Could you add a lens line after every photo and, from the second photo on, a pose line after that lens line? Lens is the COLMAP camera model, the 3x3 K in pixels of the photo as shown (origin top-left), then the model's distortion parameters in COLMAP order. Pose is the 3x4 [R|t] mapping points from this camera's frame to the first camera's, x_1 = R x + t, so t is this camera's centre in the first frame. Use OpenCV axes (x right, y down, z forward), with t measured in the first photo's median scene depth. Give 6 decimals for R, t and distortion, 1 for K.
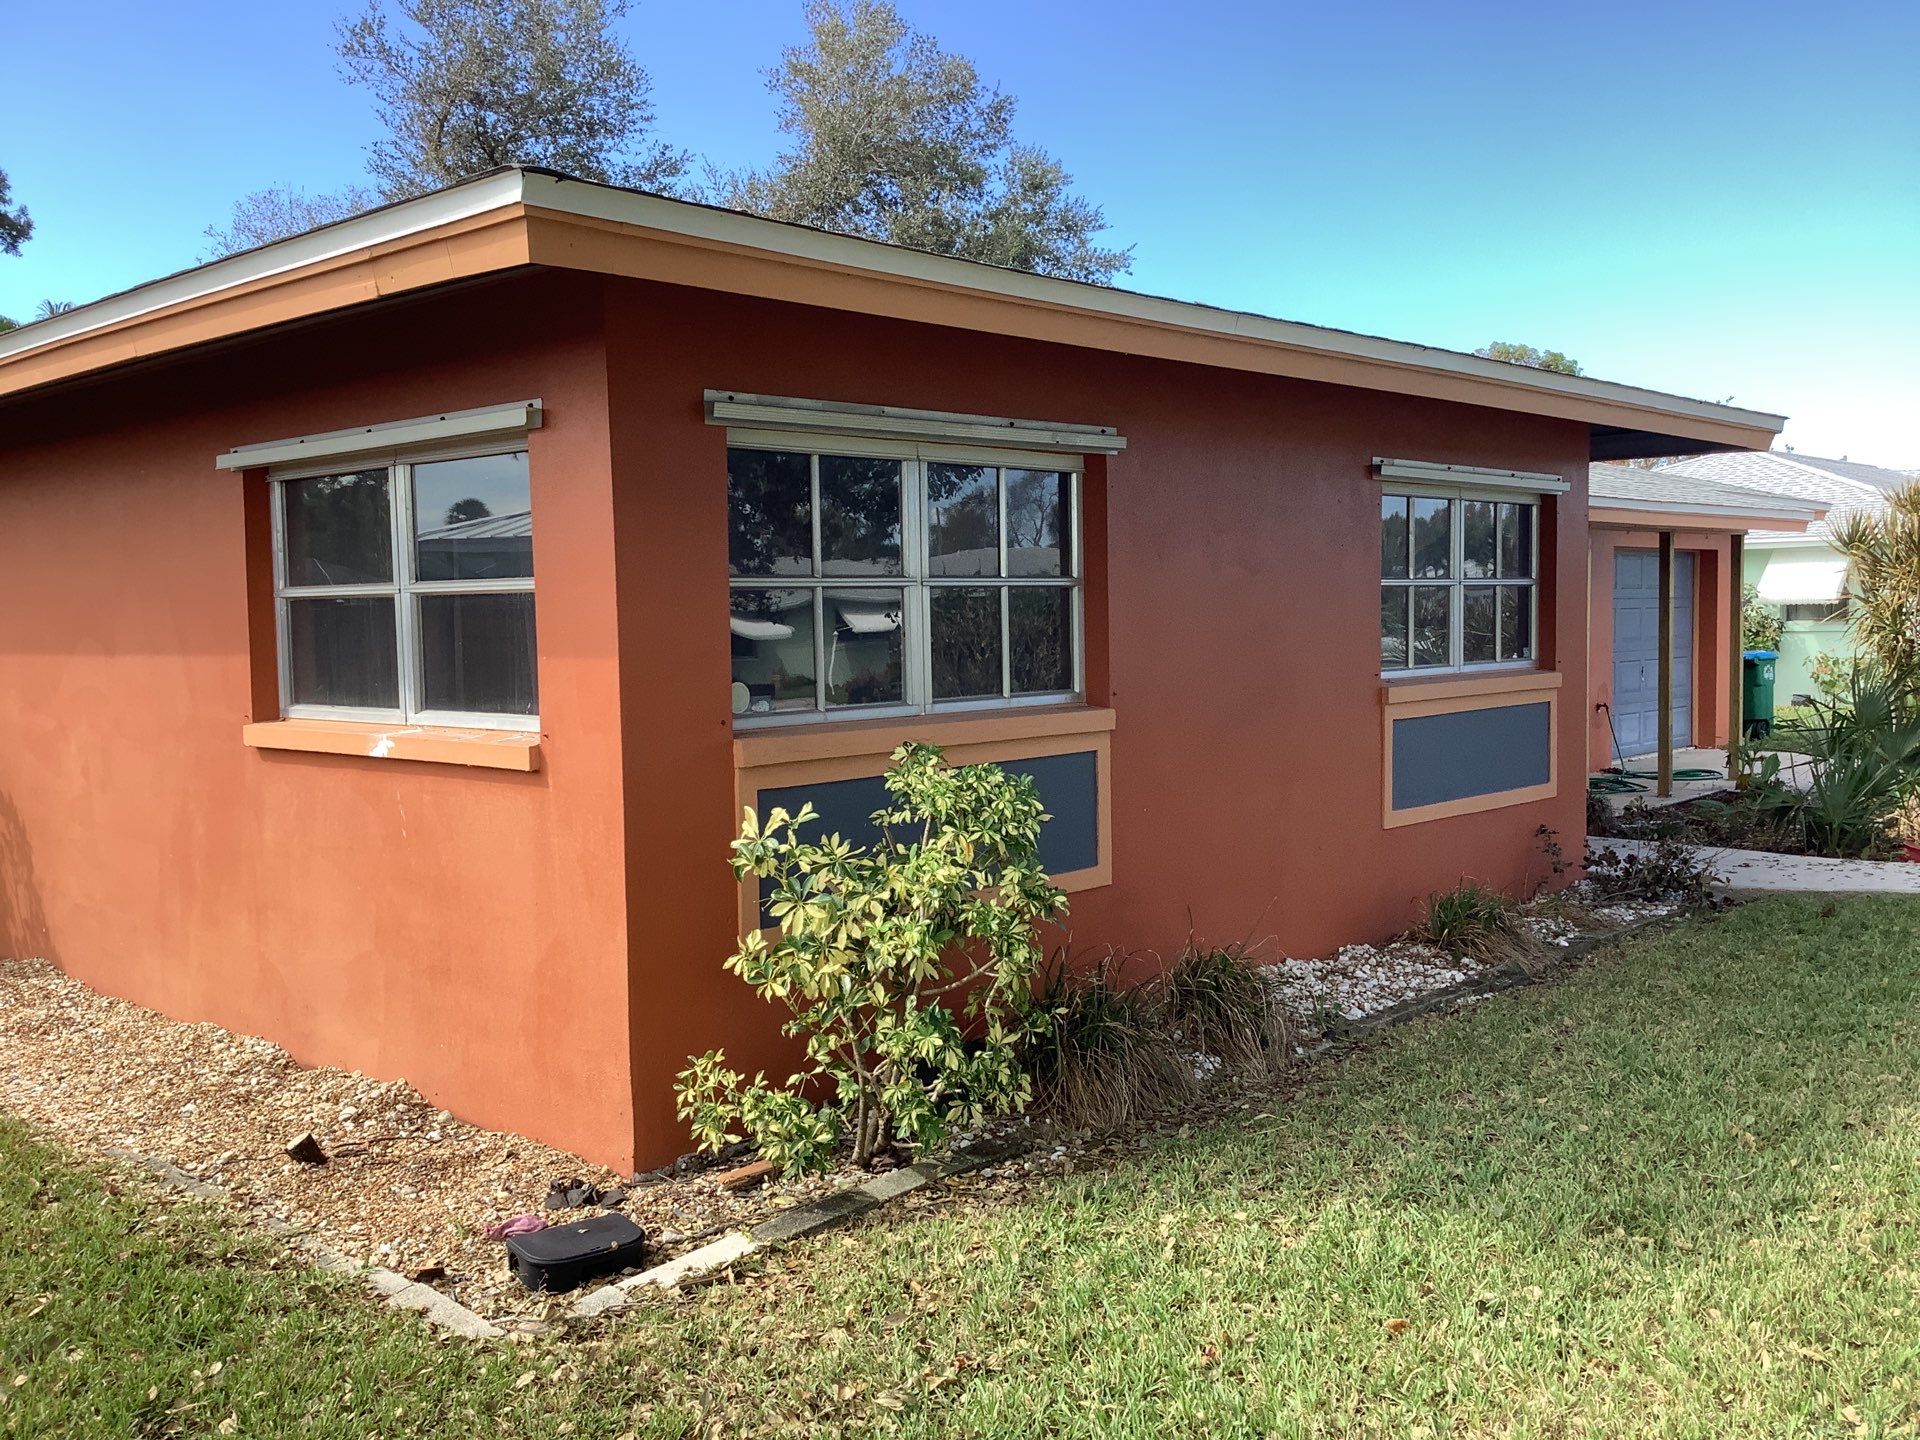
lens RADIAL K [[1734.5, 0, 960.0], [0, 1734.5, 720.0], [0, 0, 1]] dist [0.060057, -0.099979]
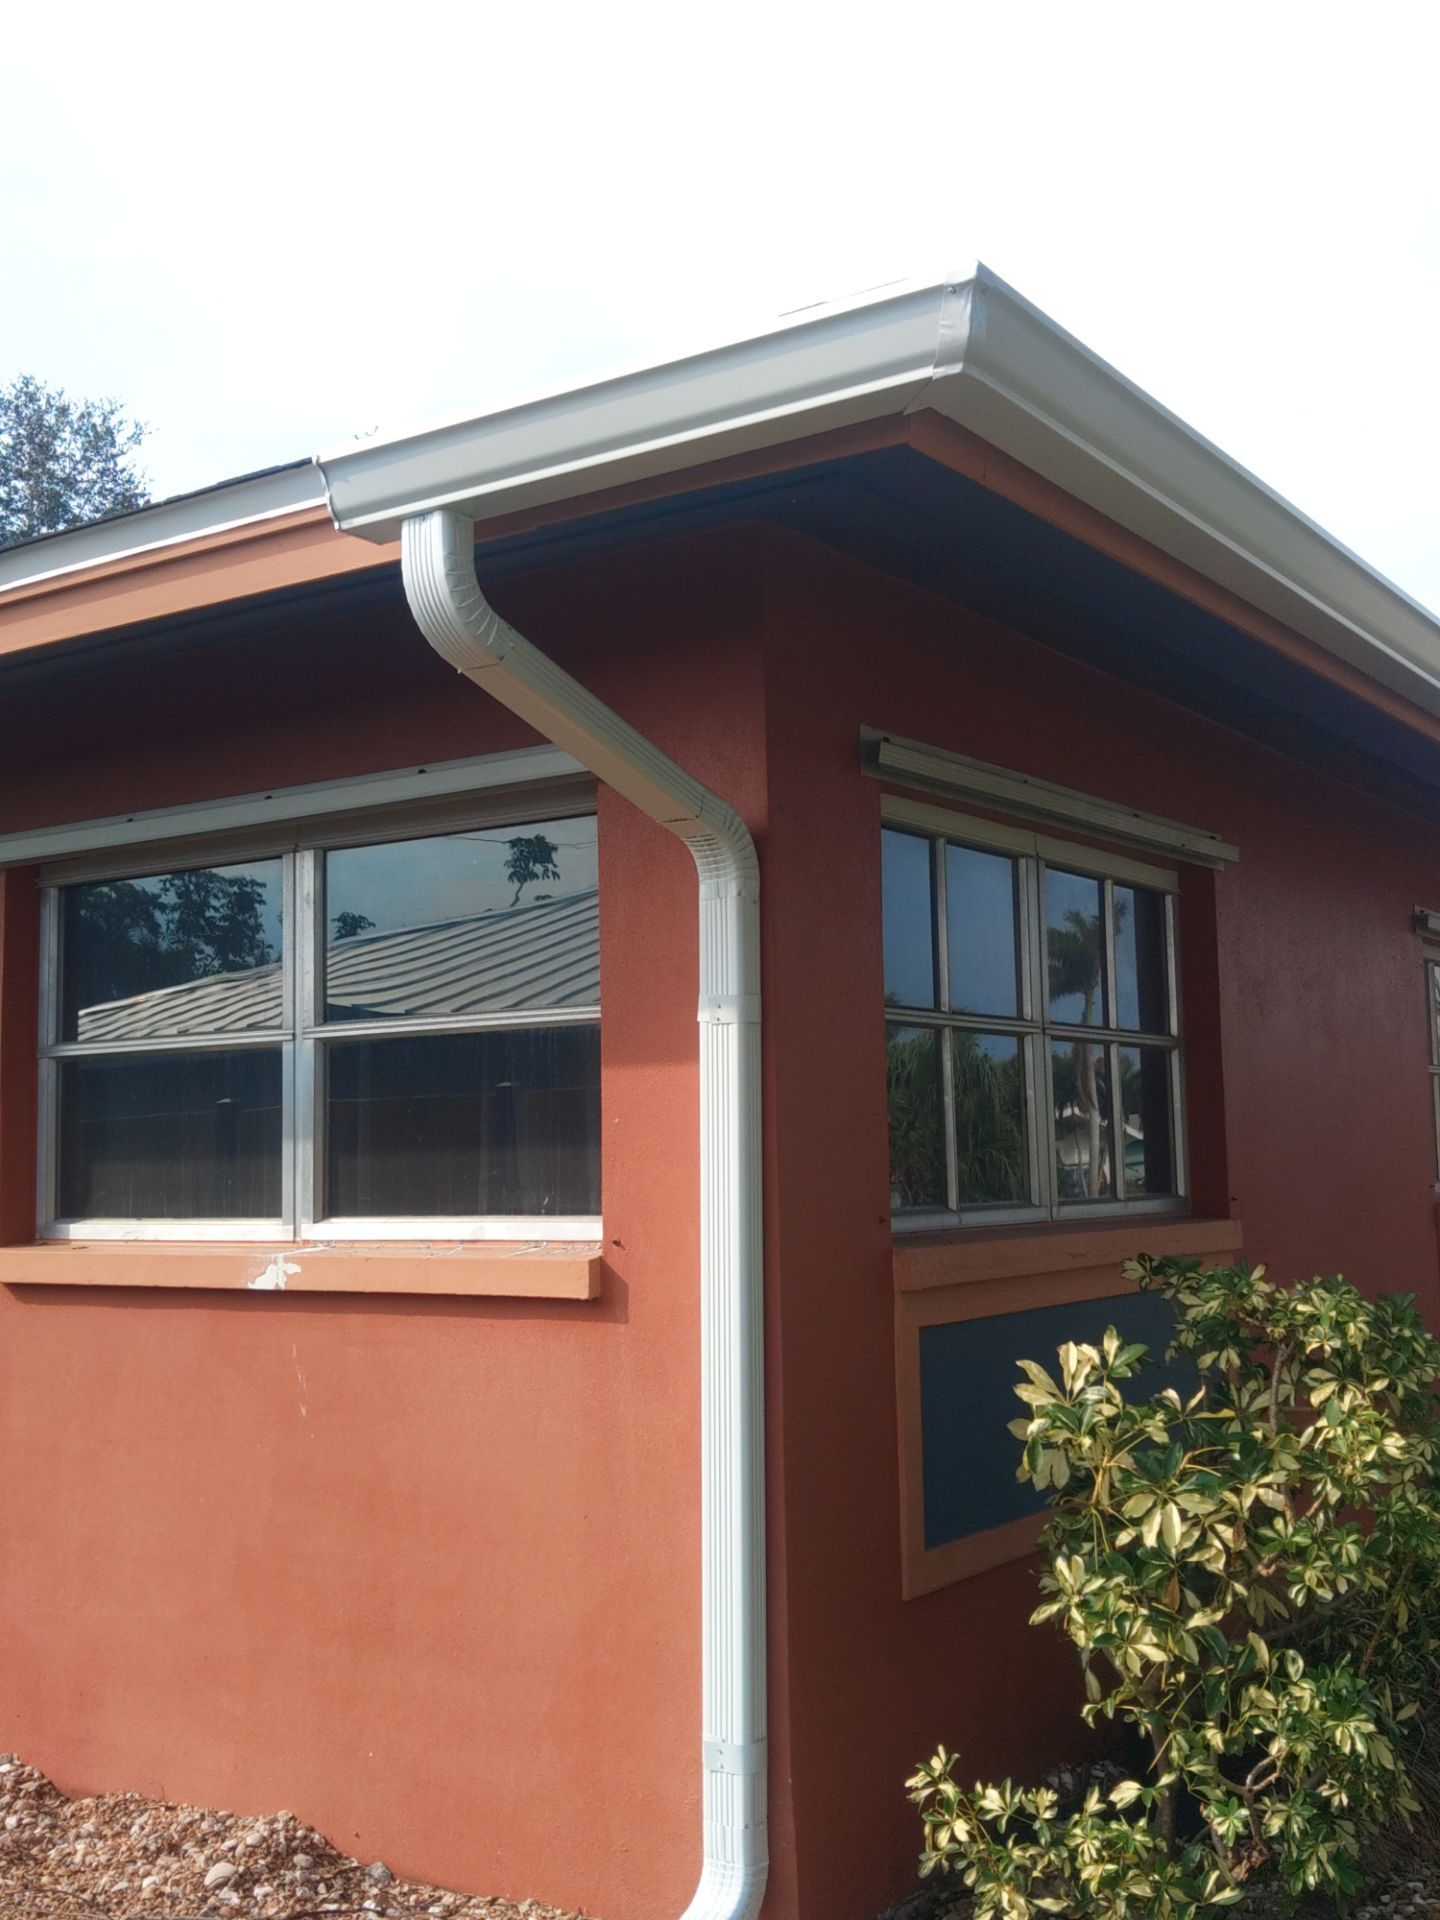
lens RADIAL K [[2021.4, 0, 732.8], [0, 2021.4, 982.6], [0, 0, 1]] dist [-0.001693, -0.044902]
pose [[0.988478, 0.012353, 0.150862, -0.278678], [0.010756, 0.988412, -0.151411, 0.023738], [-0.150984, 0.151290, 0.976891, 0.229464]]
